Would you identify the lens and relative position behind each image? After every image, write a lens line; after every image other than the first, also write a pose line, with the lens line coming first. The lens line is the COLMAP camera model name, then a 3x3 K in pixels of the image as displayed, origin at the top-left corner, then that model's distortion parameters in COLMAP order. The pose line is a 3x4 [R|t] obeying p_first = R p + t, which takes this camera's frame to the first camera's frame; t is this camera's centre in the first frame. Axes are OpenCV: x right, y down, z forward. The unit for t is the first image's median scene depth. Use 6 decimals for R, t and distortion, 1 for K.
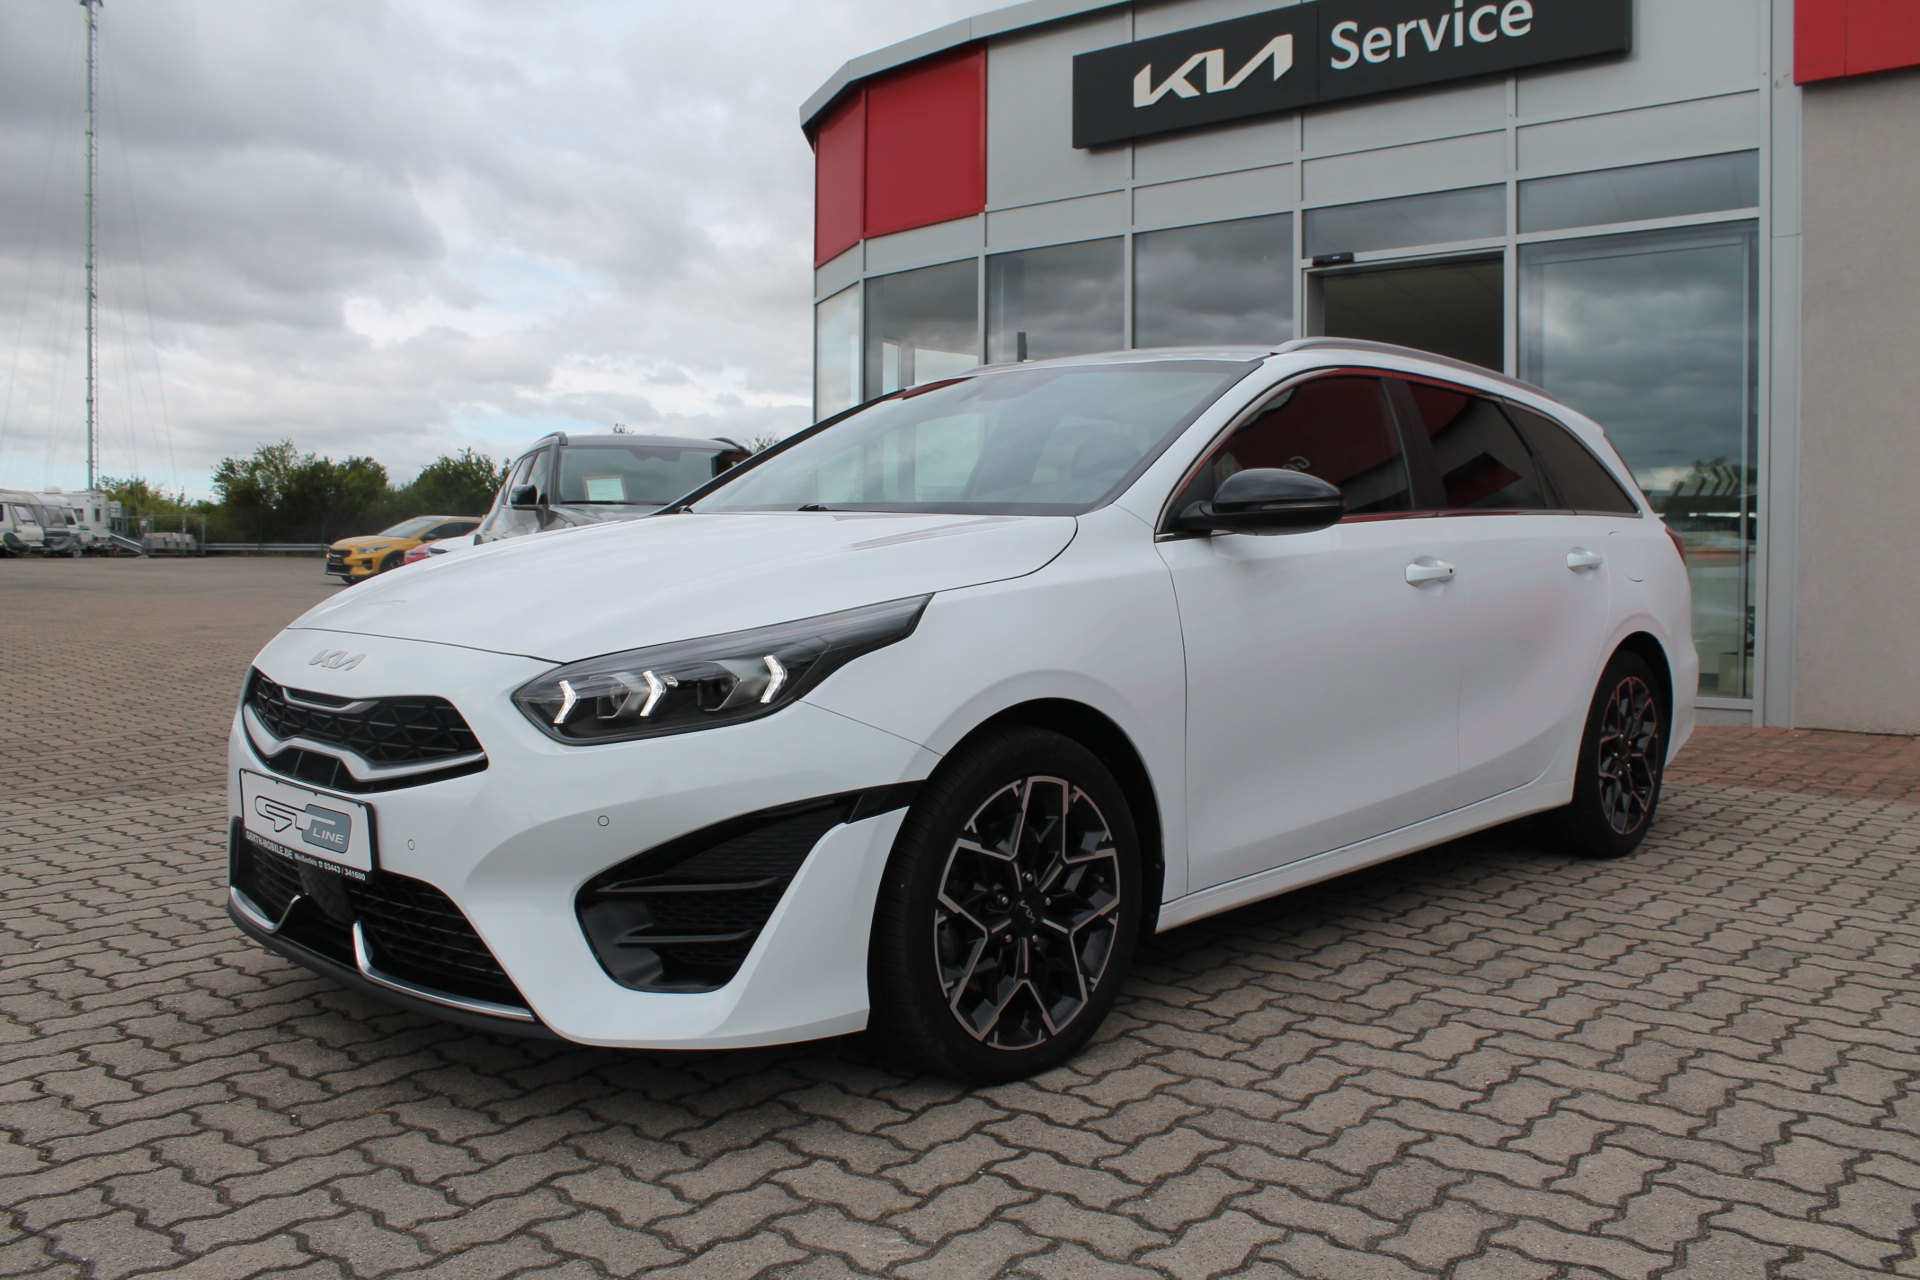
lens RADIAL K [[1601.7, 0, 952.3], [0, 1601.7, 656.1], [0, 0, 1]] dist [-0.104846, 0.039632]
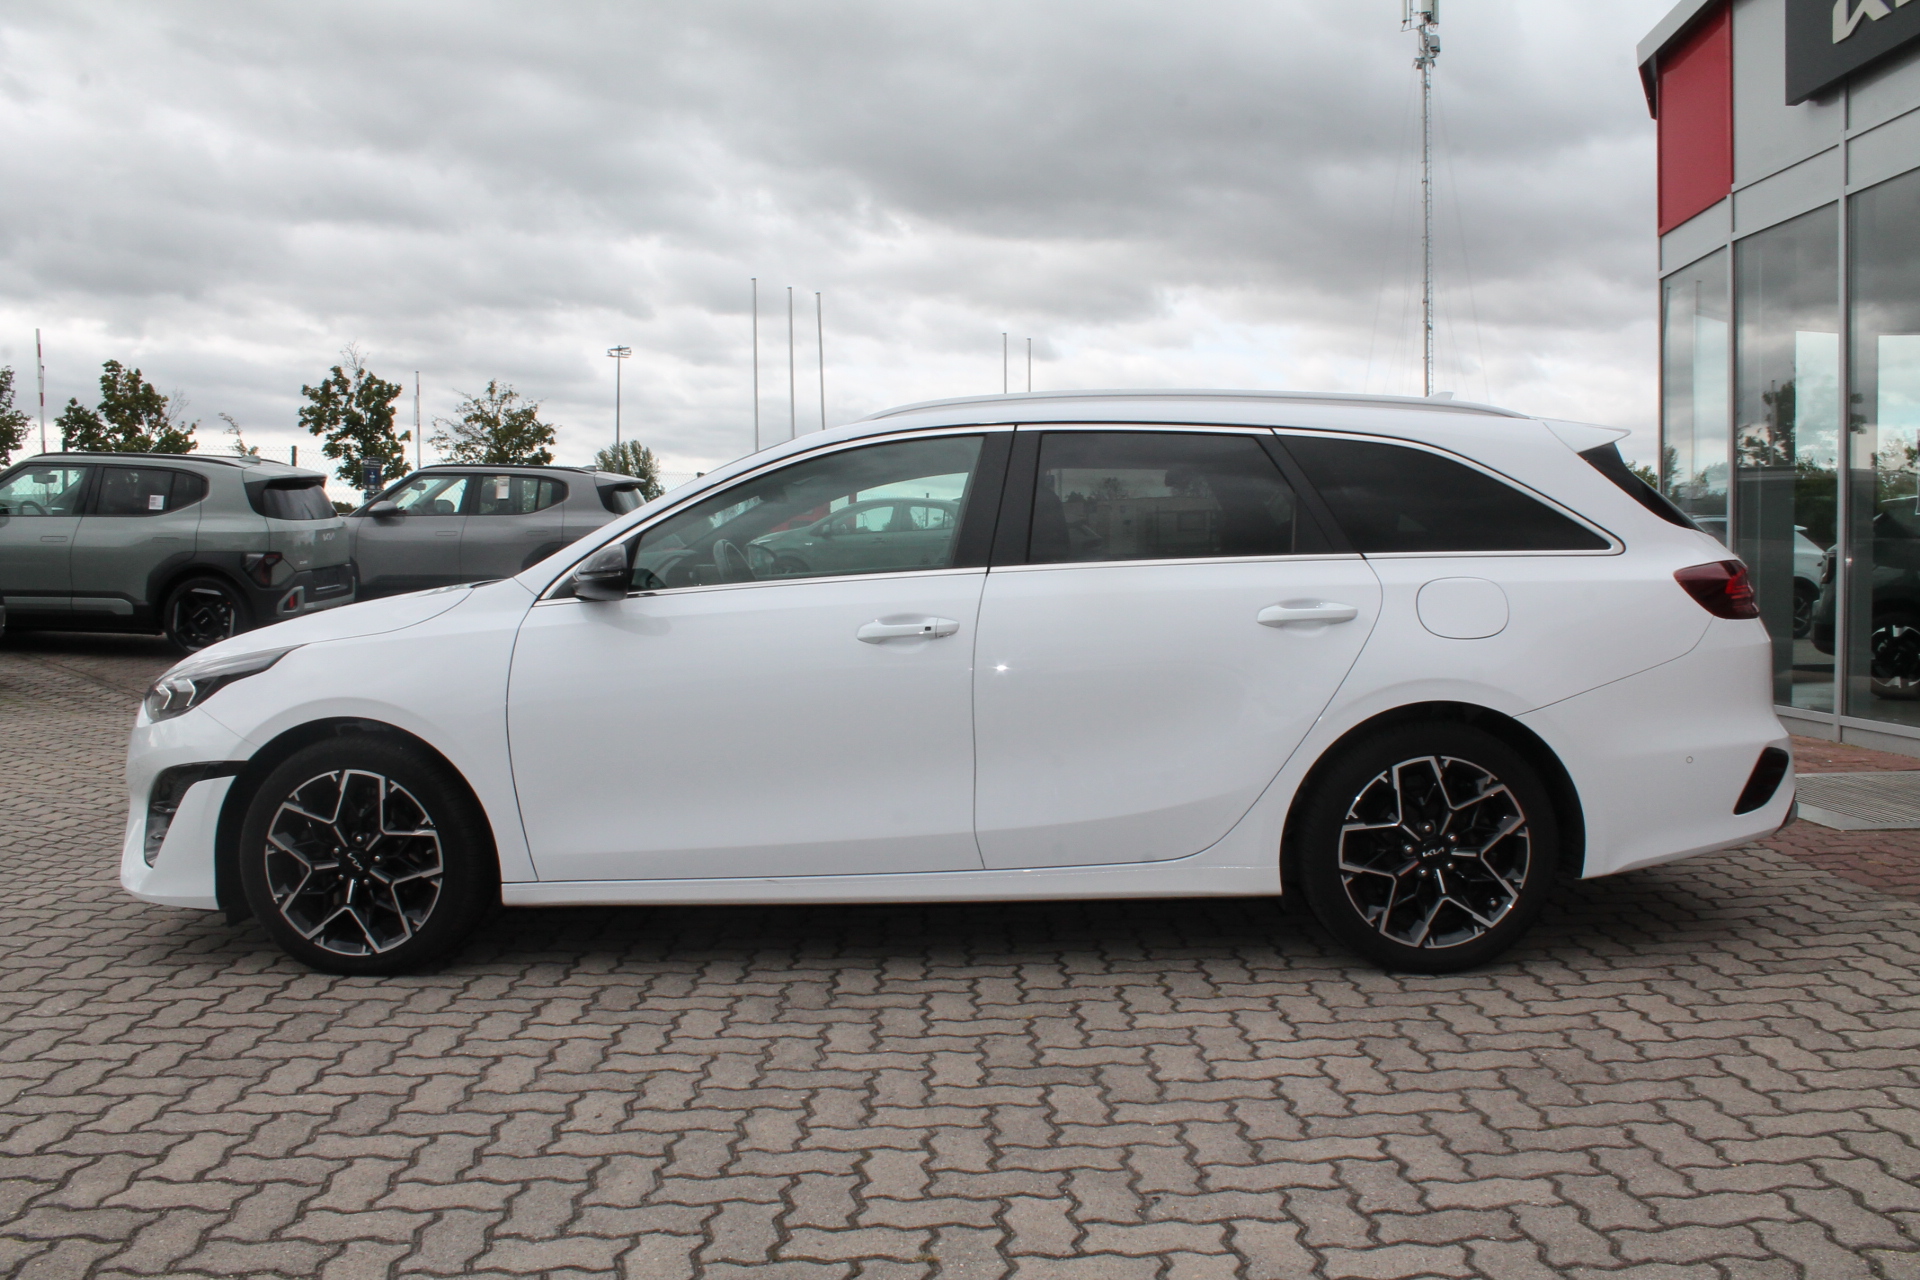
lens RADIAL K [[1601.7, 0, 994.4], [0, 1601.7, 646.4], [0, 0, 1]] dist [-0.104846, 0.039632]
pose [[0.658767, 0.031366, -0.751693, 1.469653], [-0.037858, 0.999247, 0.008518, -0.070224], [0.751394, 0.022847, 0.659458, 0.470934]]
